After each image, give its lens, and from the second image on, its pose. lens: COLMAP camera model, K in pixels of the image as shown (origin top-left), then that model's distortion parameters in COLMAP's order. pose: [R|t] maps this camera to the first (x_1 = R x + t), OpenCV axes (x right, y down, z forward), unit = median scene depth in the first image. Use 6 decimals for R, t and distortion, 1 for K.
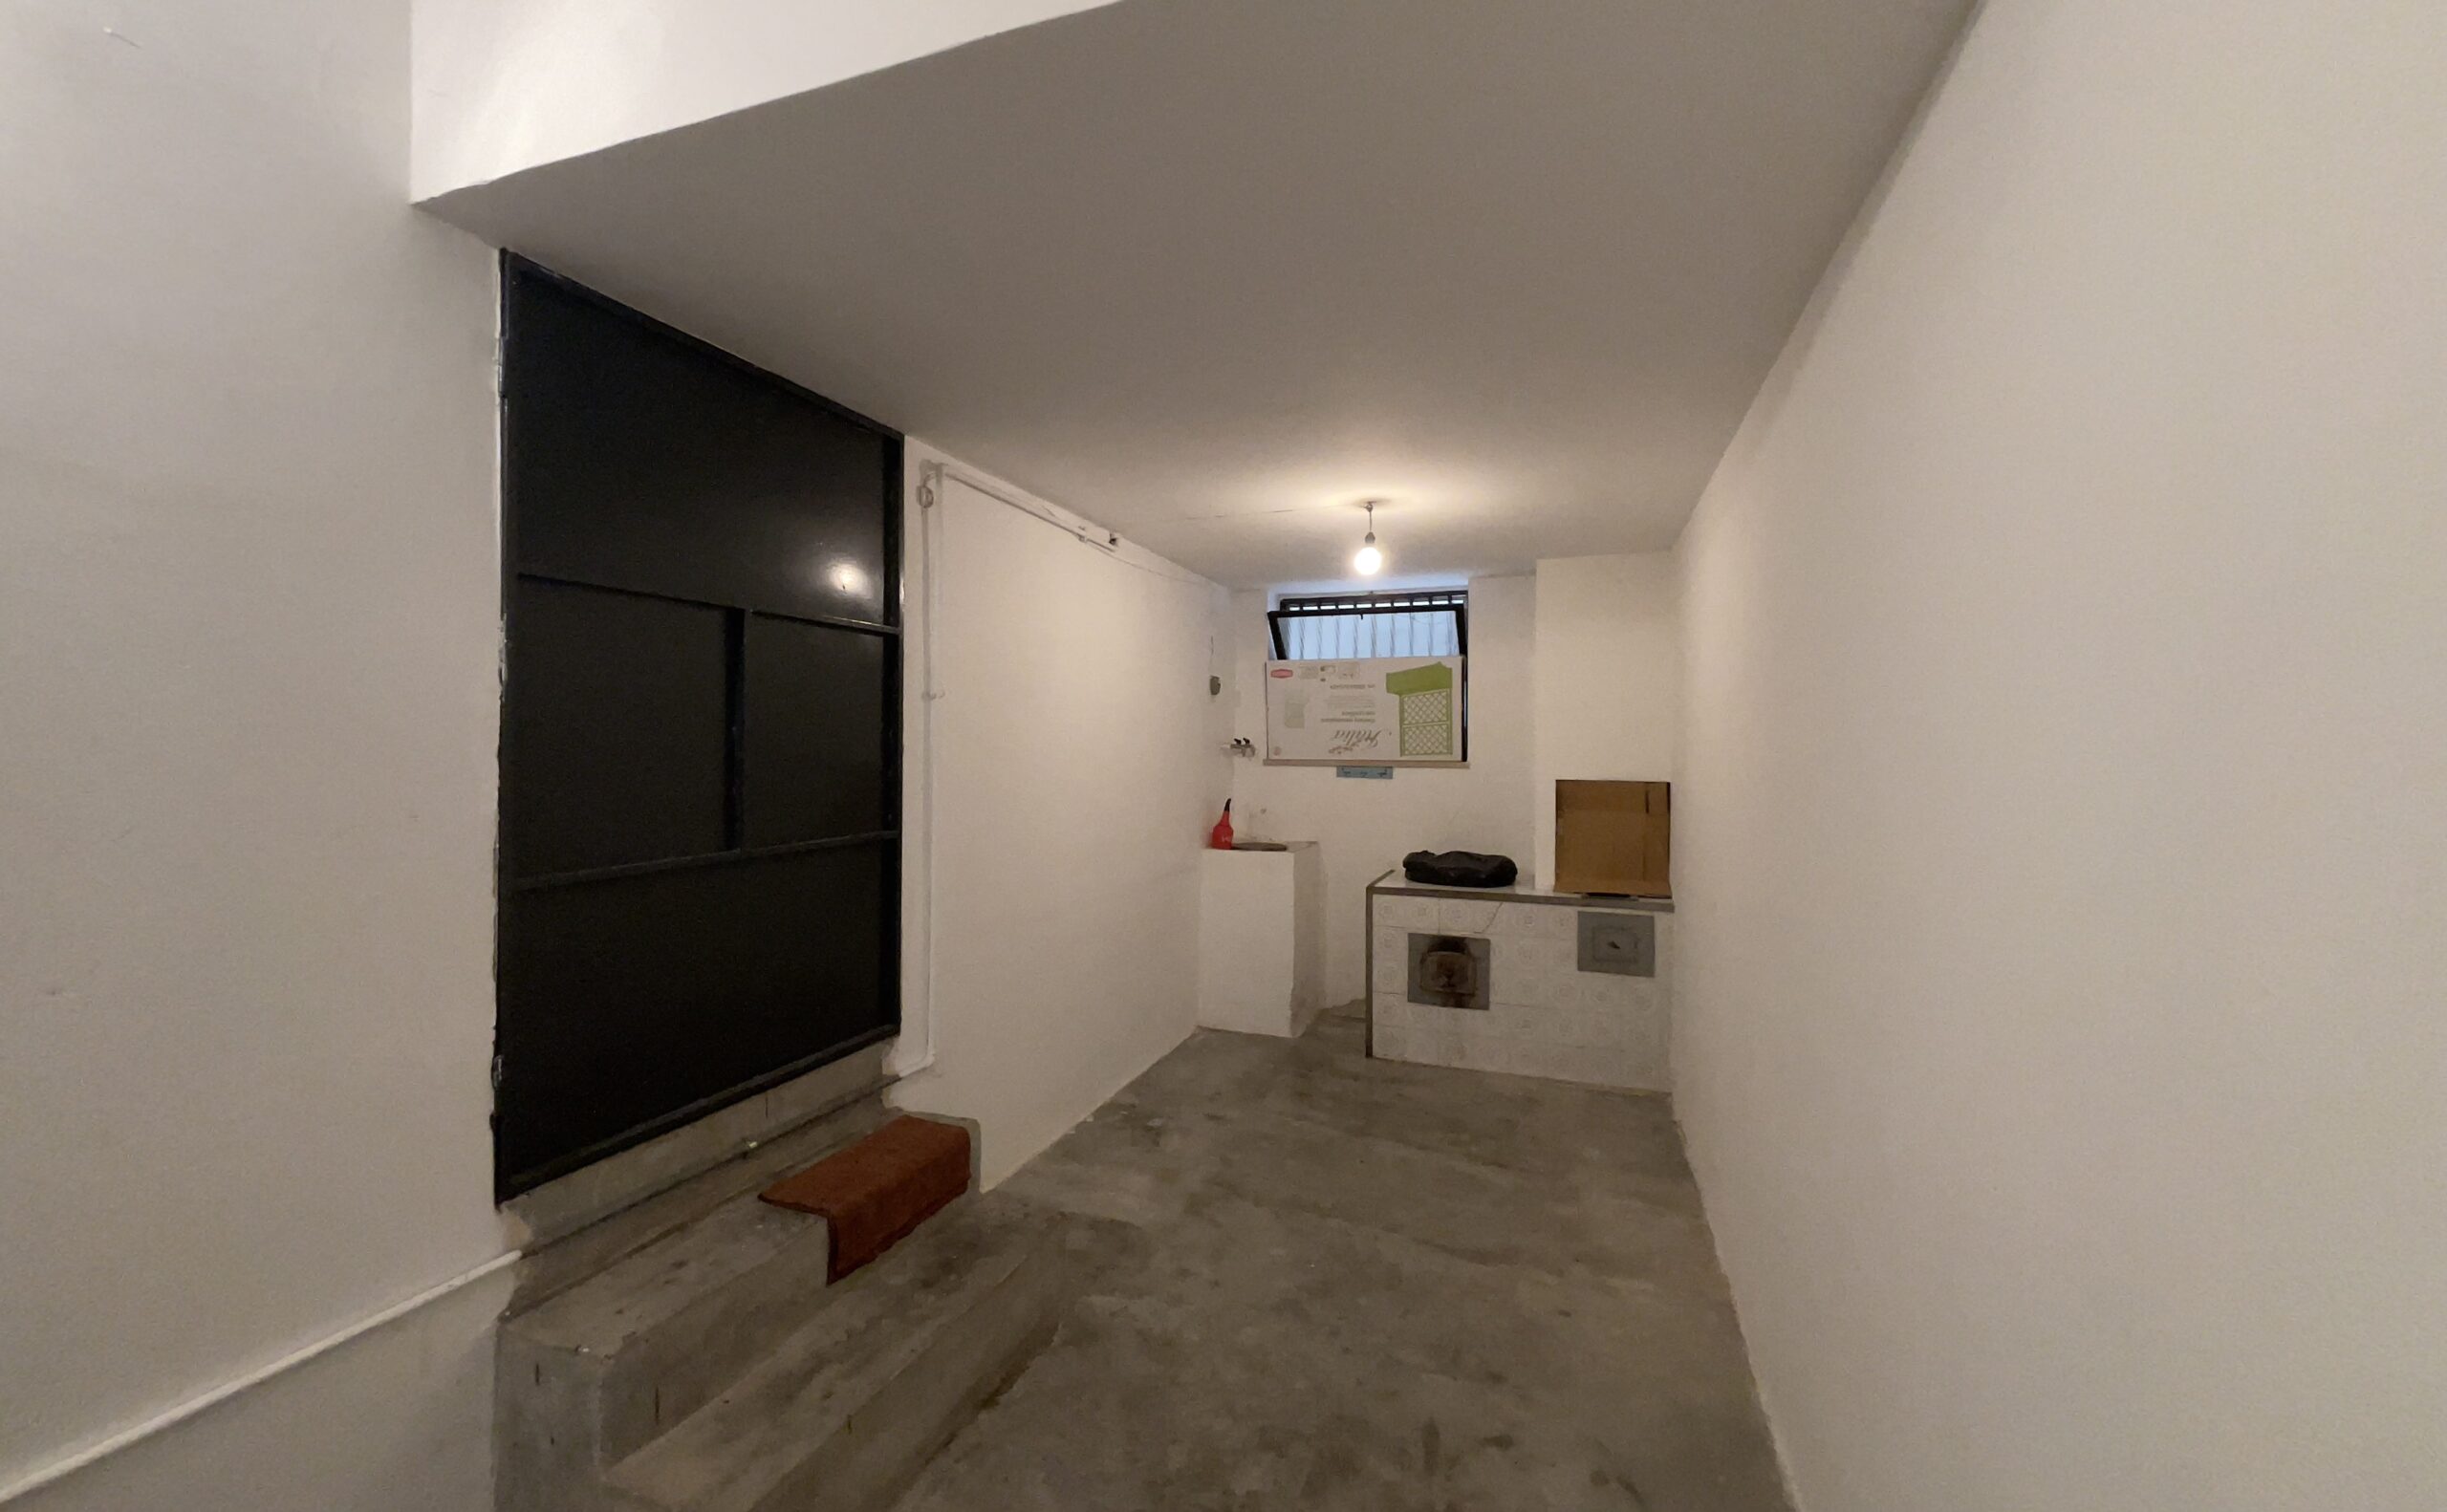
lens RADIAL K [[981.2, 0, 1219.3], [0, 981.2, 751.0], [0, 0, 1]] dist [-0.000005, -0.000044]
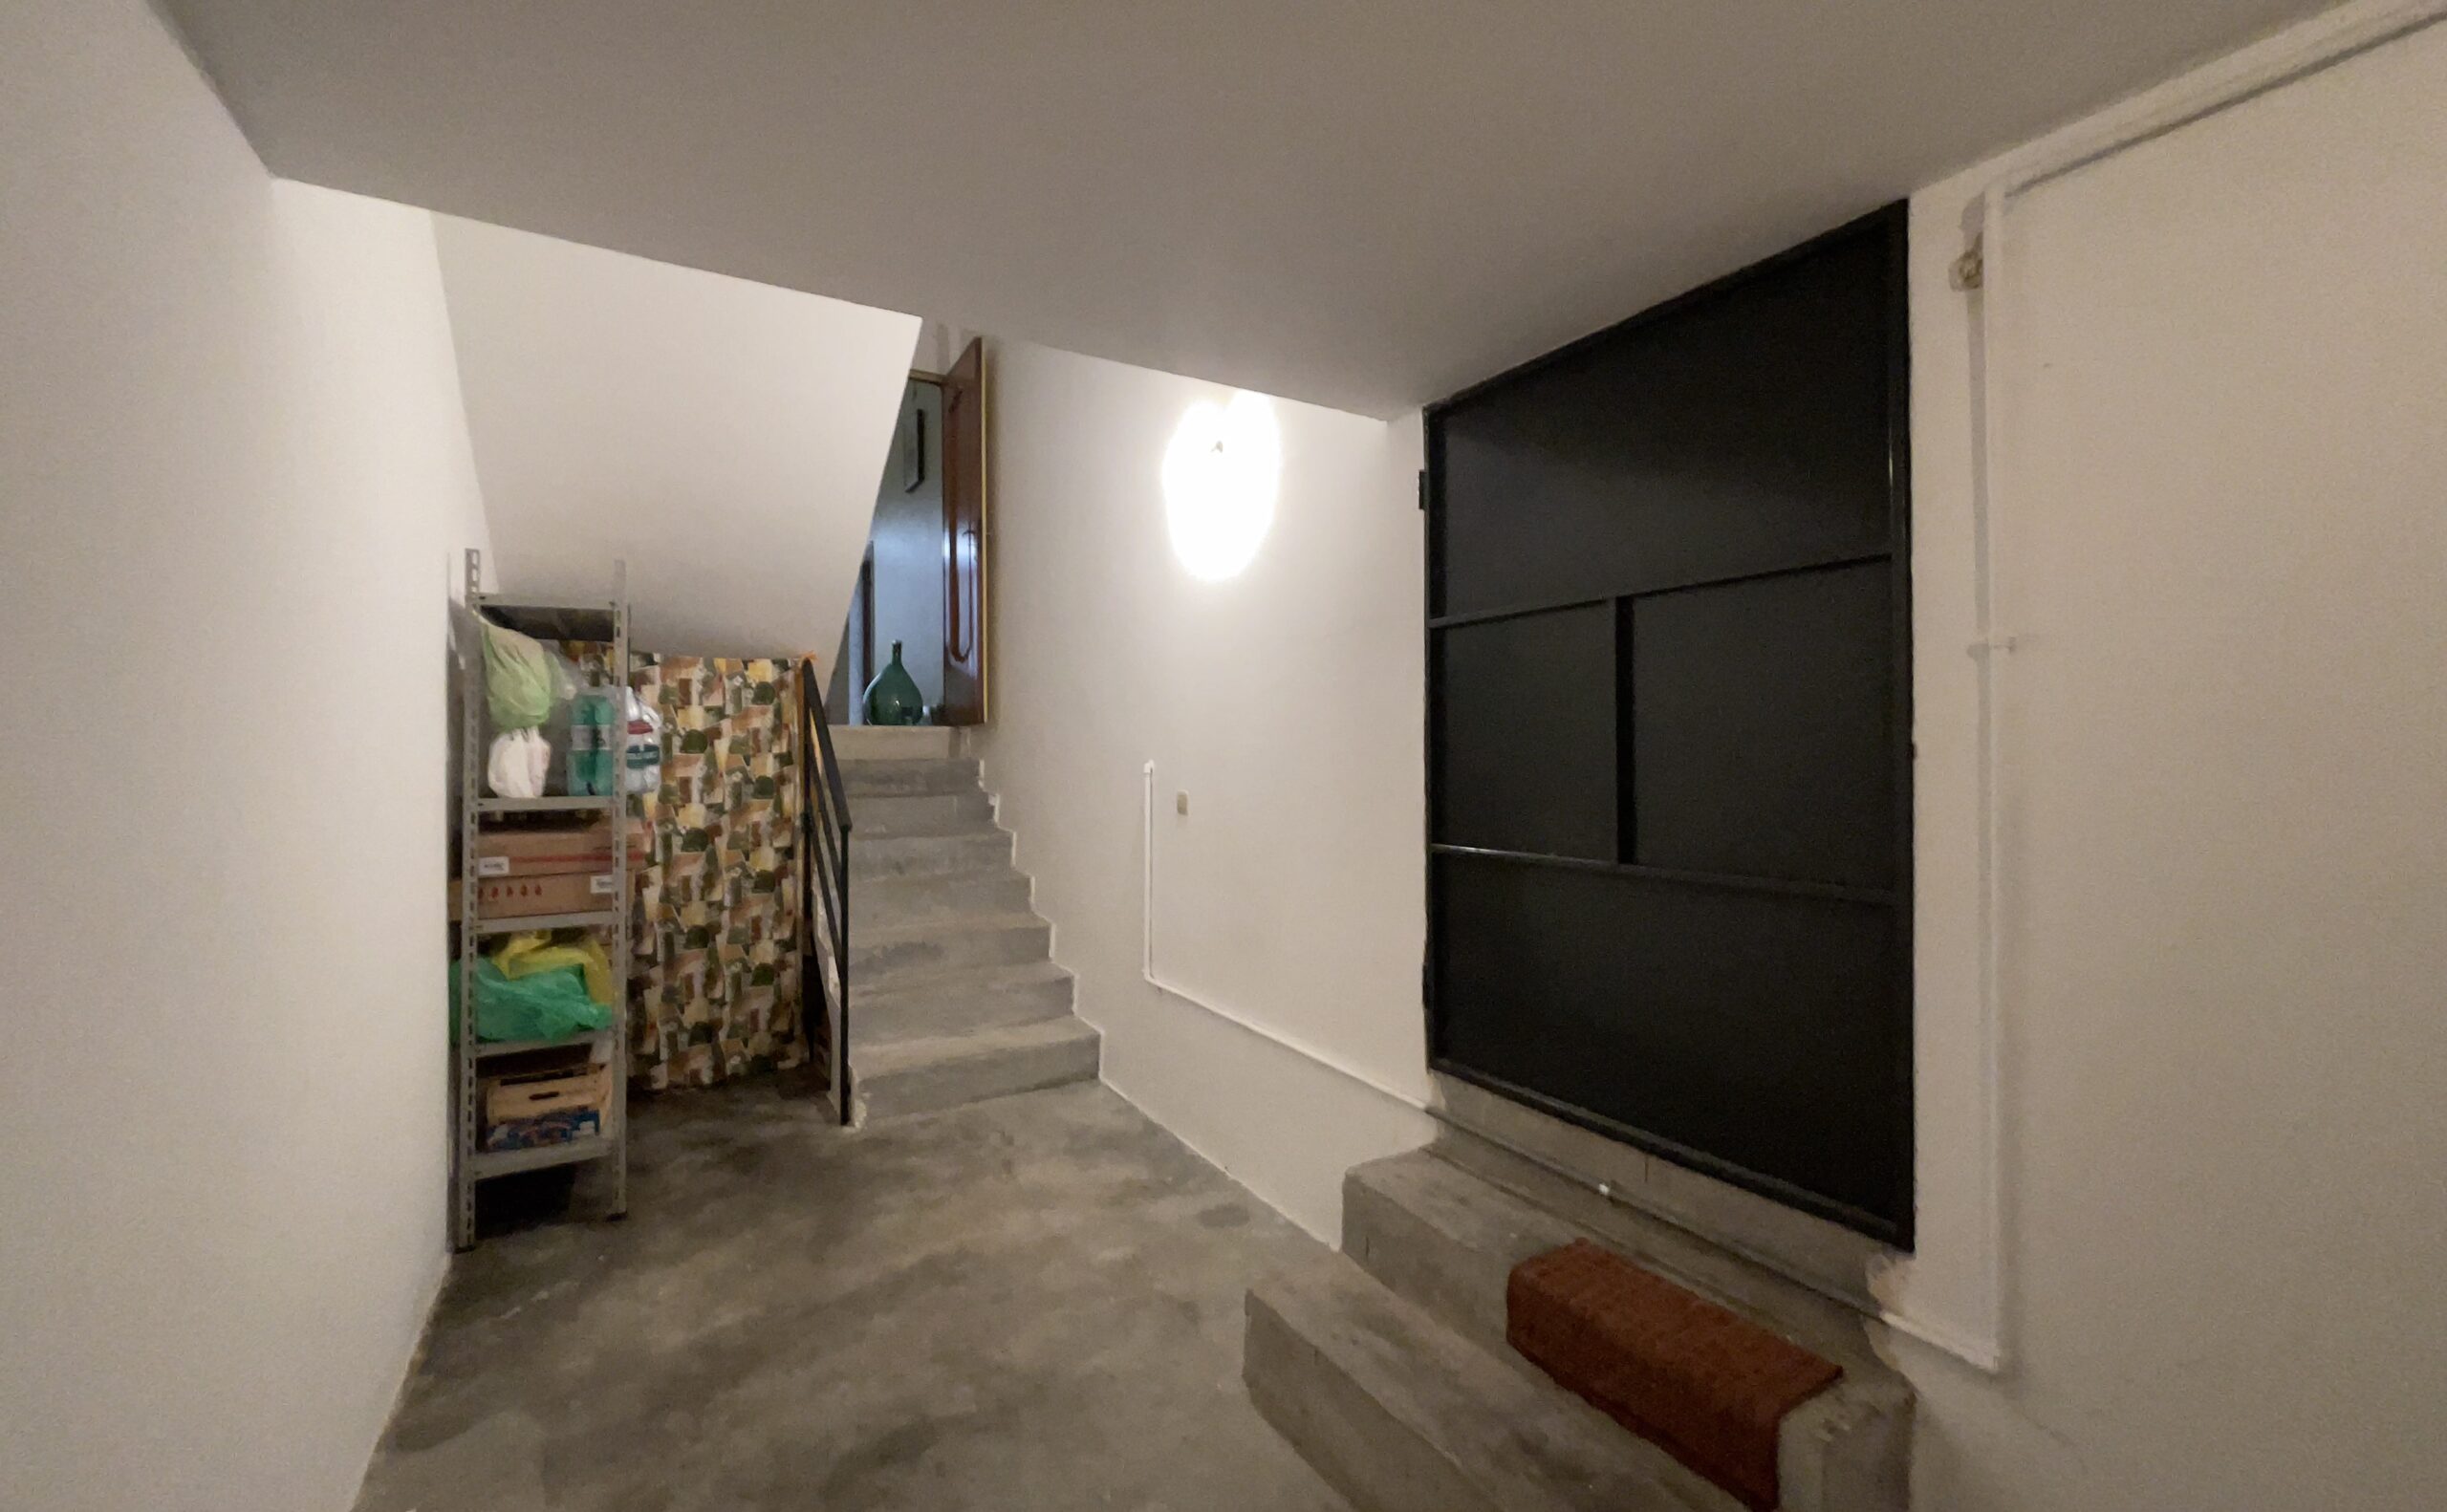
lens RADIAL K [[981.2, 0, 1219.3], [0, 981.2, 751.0], [0, 0, 1]] dist [-0.000005, -0.000044]
pose [[-0.619730, -0.011275, -0.784734, 0.481257], [-0.012789, 0.999909, -0.004266, 0.005867], [0.784711, 0.007392, -0.619818, 1.343192]]
